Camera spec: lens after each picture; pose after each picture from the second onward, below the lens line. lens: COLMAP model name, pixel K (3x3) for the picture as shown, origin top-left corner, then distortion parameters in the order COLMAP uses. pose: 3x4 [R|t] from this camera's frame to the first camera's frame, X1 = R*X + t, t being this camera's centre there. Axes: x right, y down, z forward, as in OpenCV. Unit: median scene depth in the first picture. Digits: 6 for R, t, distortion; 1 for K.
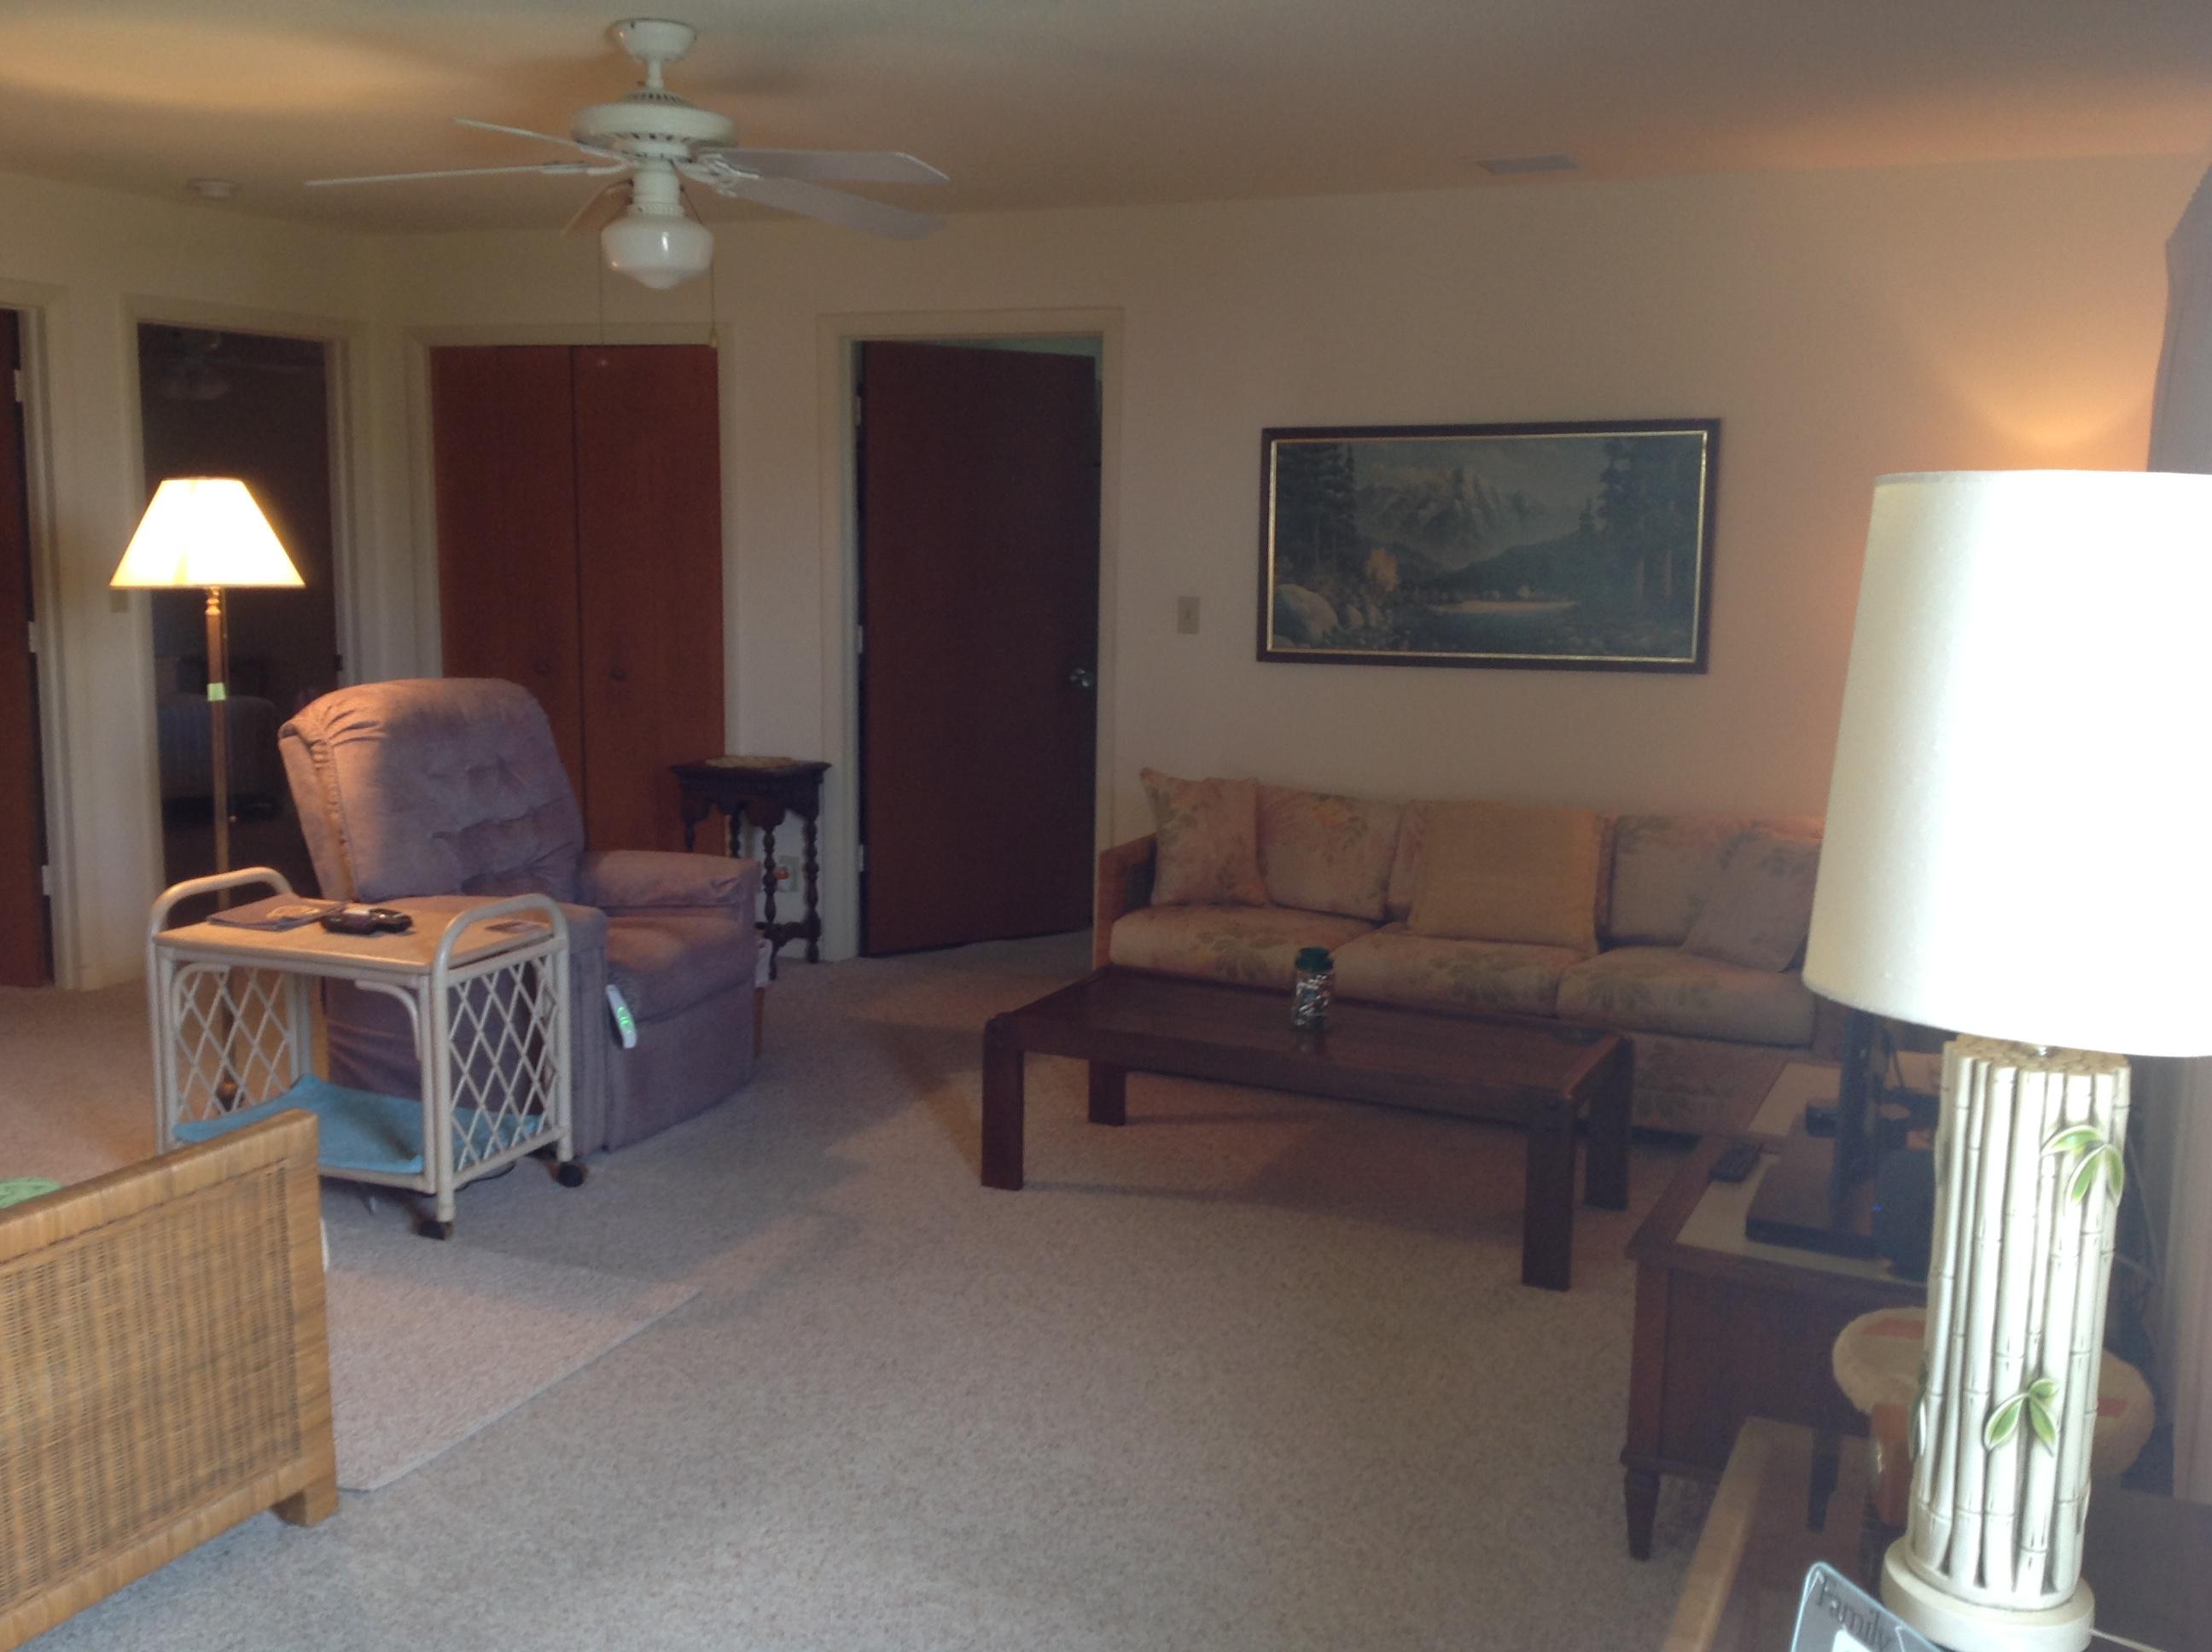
lens RADIAL K [[2060.2, 0, 1096.2], [0, 2060.2, 826.9], [0, 0, 1]] dist [0.145848, -0.254322]
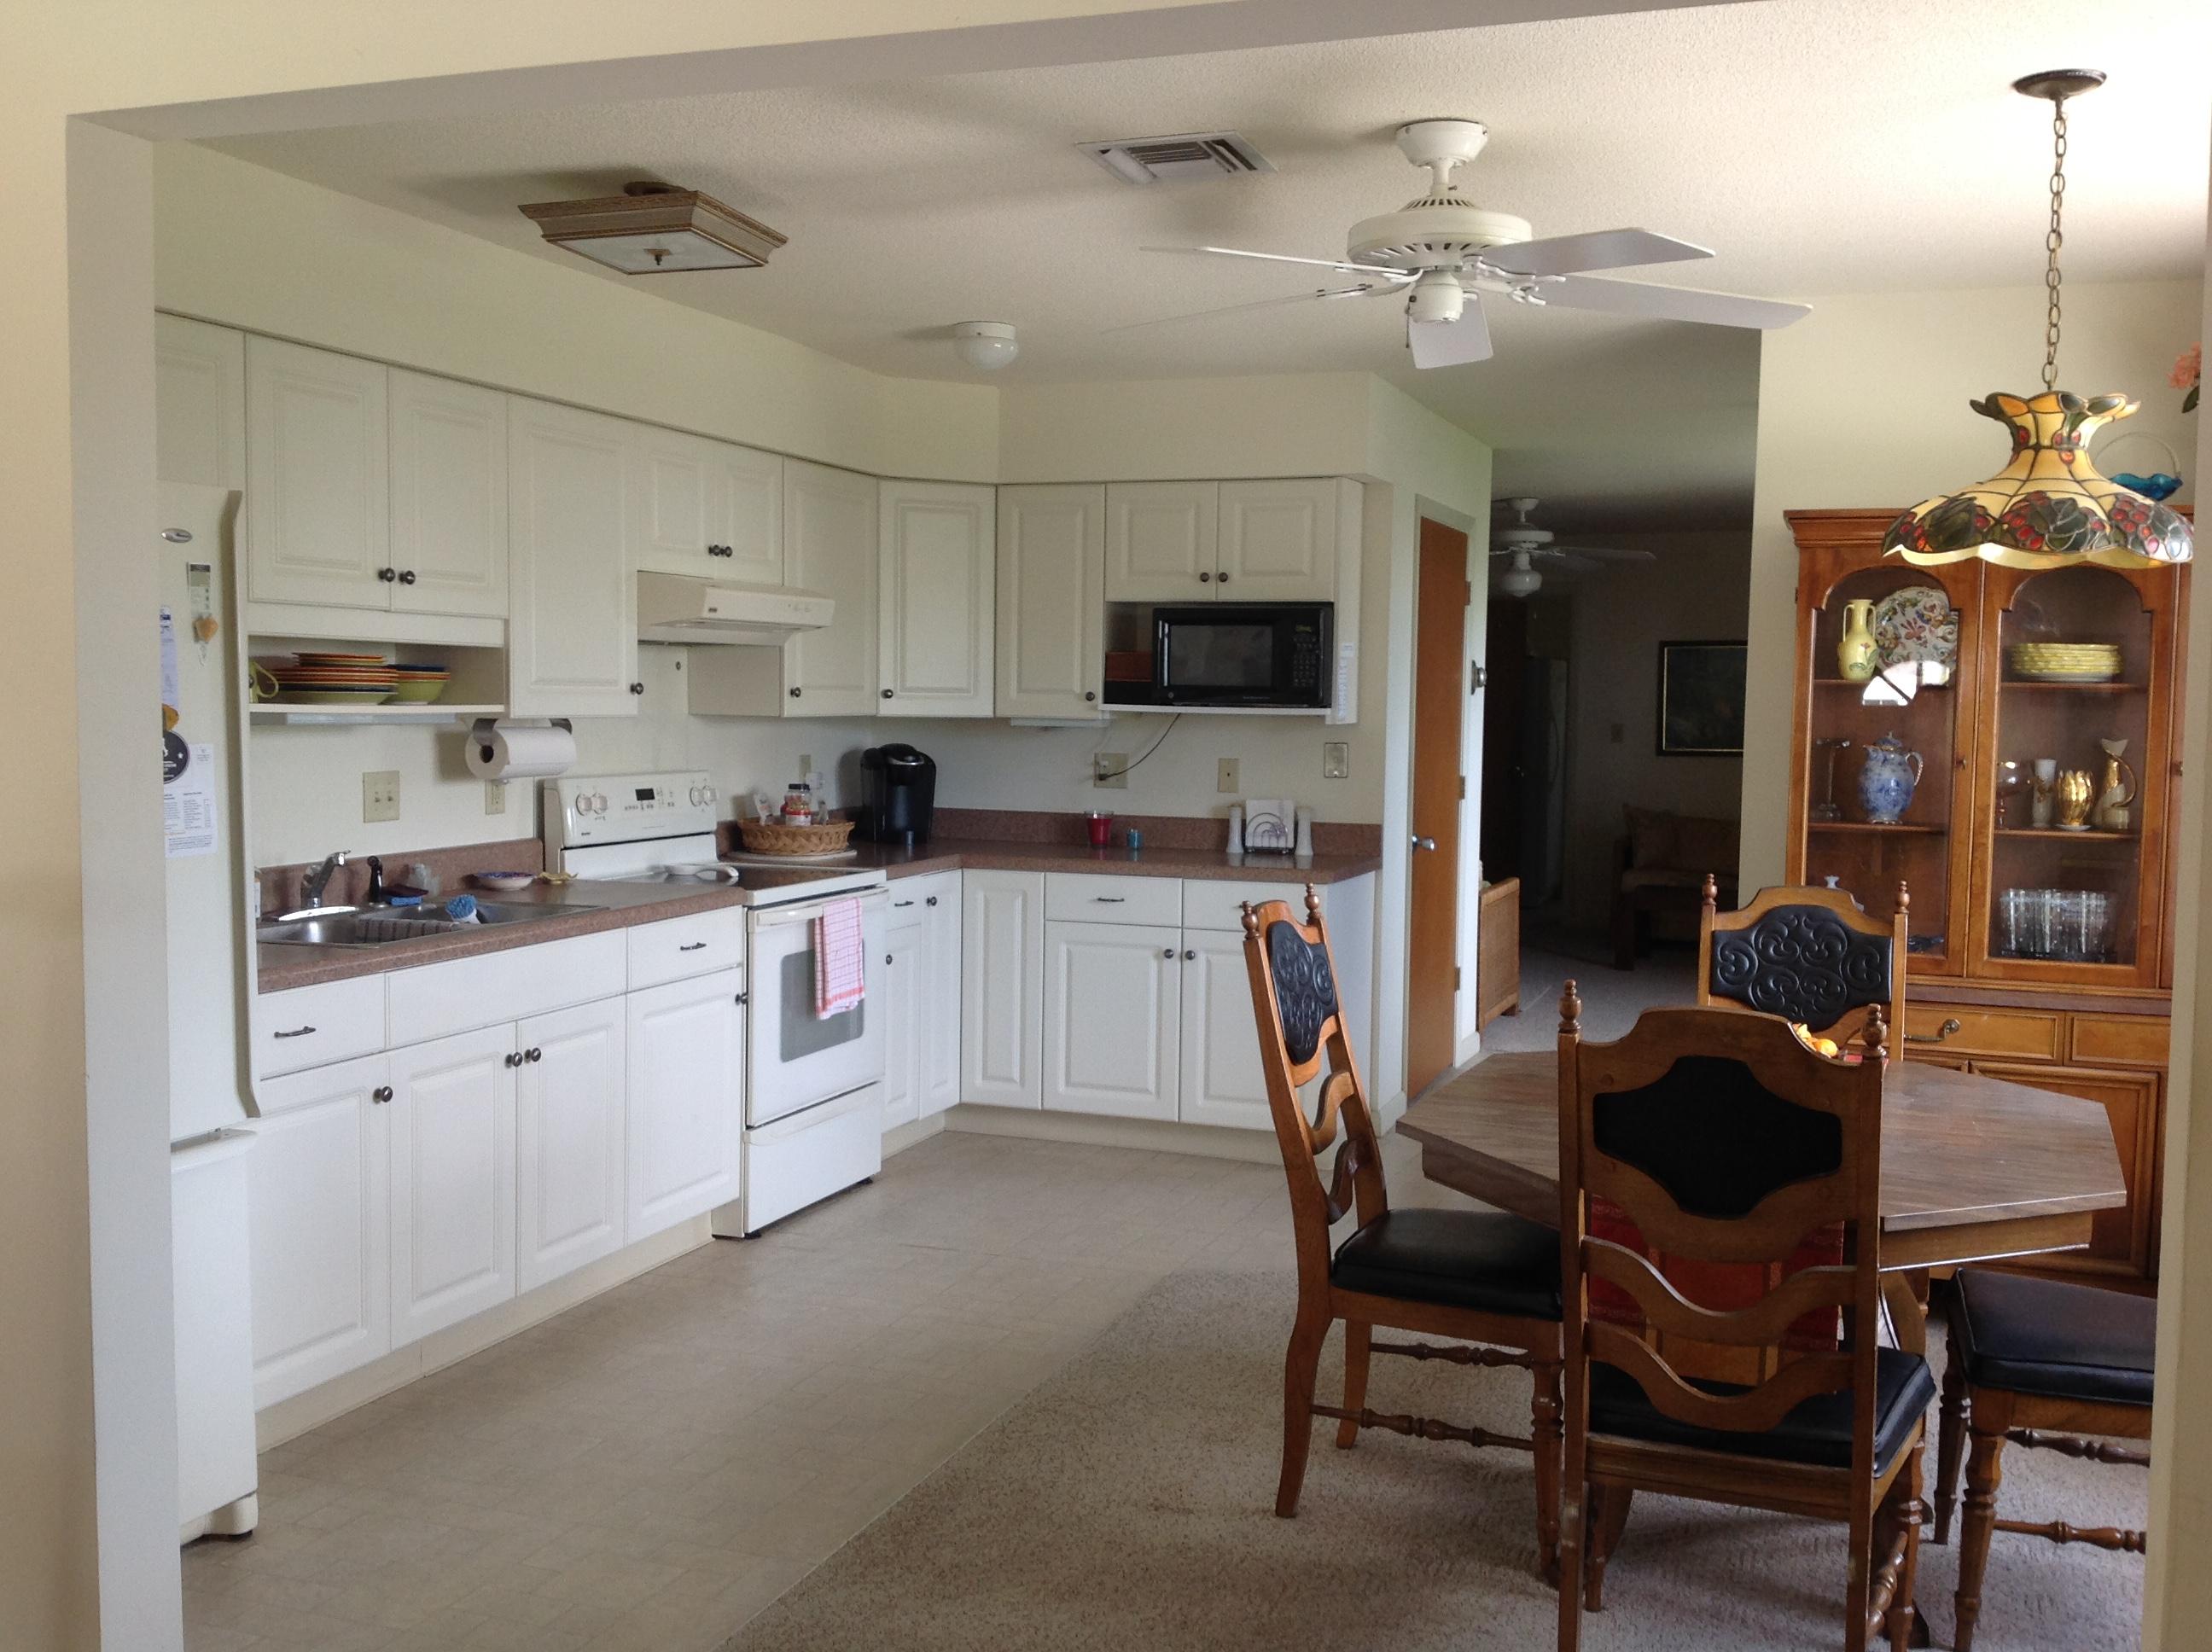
lens RADIAL K [[2060.2, 0, 1096.2], [0, 2060.2, 826.9], [0, 0, 1]] dist [0.145848, -0.254322]
pose [[0.999599, -0.005842, 0.027711, -0.560416], [0.008176, 0.996360, -0.084853, 0.166766], [-0.027114, 0.085046, 0.996008, -1.056713]]
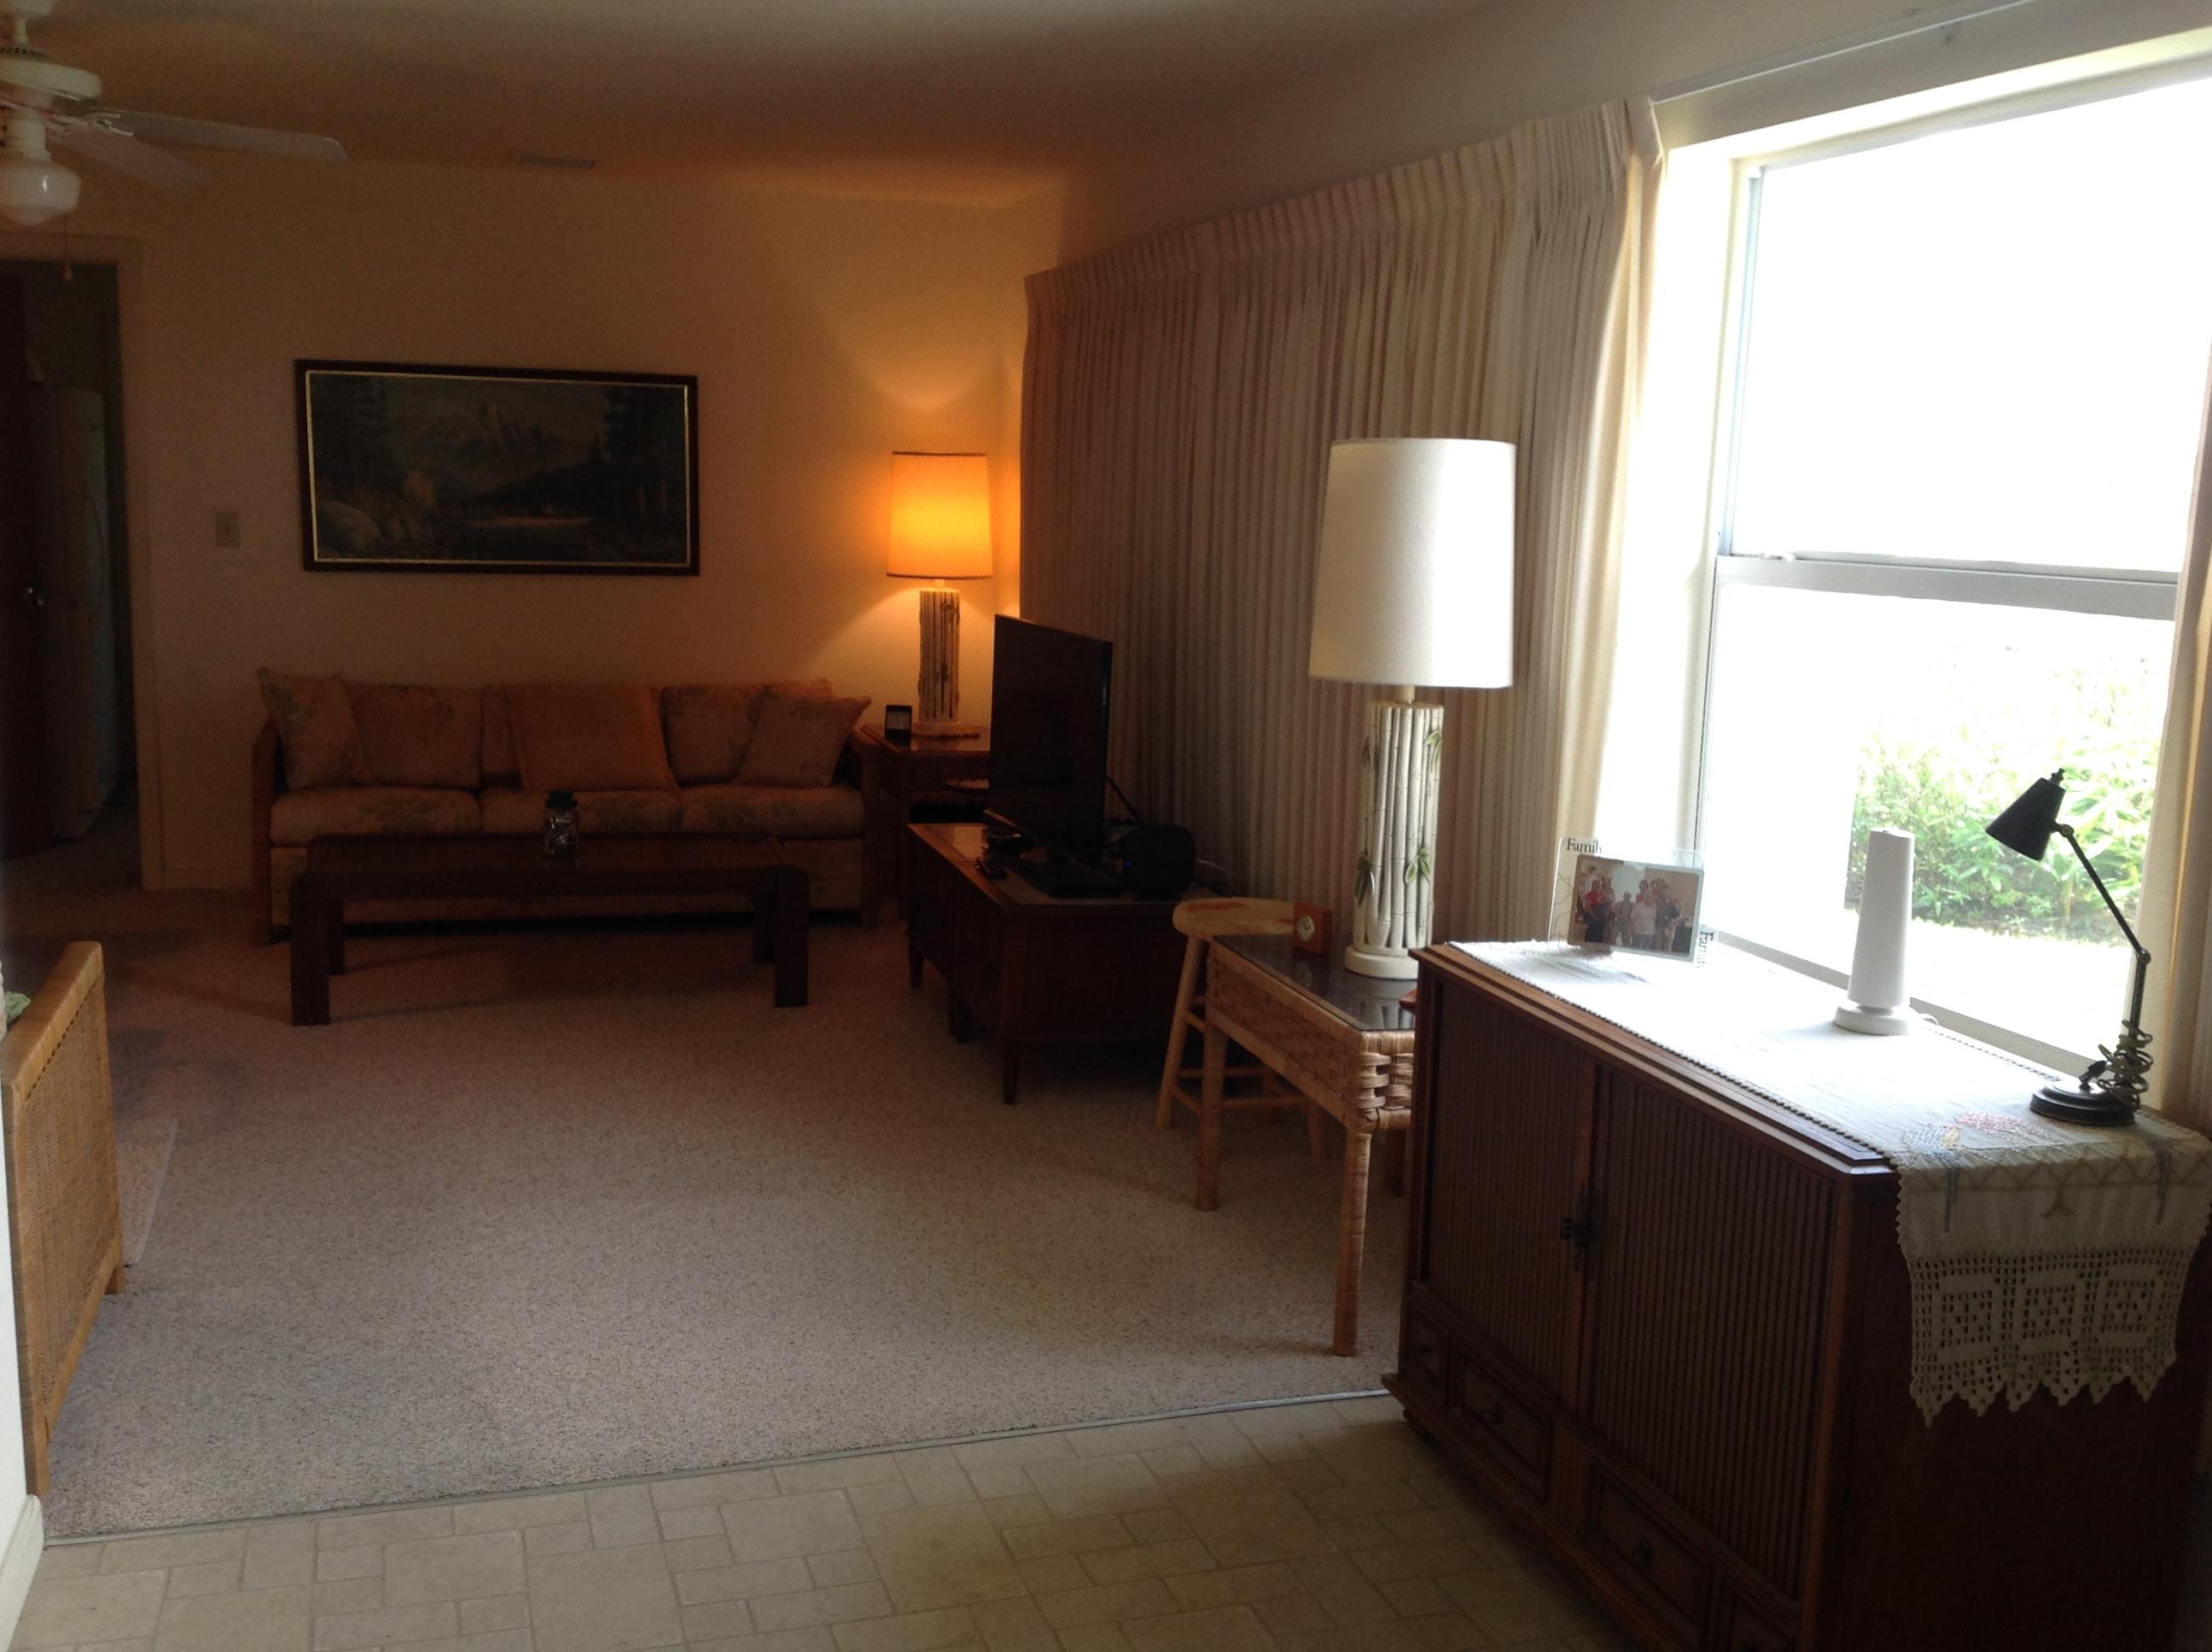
lens RADIAL K [[2060.2, 0, 1096.2], [0, 2060.2, 826.9], [0, 0, 1]] dist [0.145848, -0.254322]
pose [[0.756339, -0.099229, 0.646611, -0.366927], [0.078449, 0.995054, 0.060939, 0.022661], [-0.649459, 0.004635, 0.760382, -0.135885]]
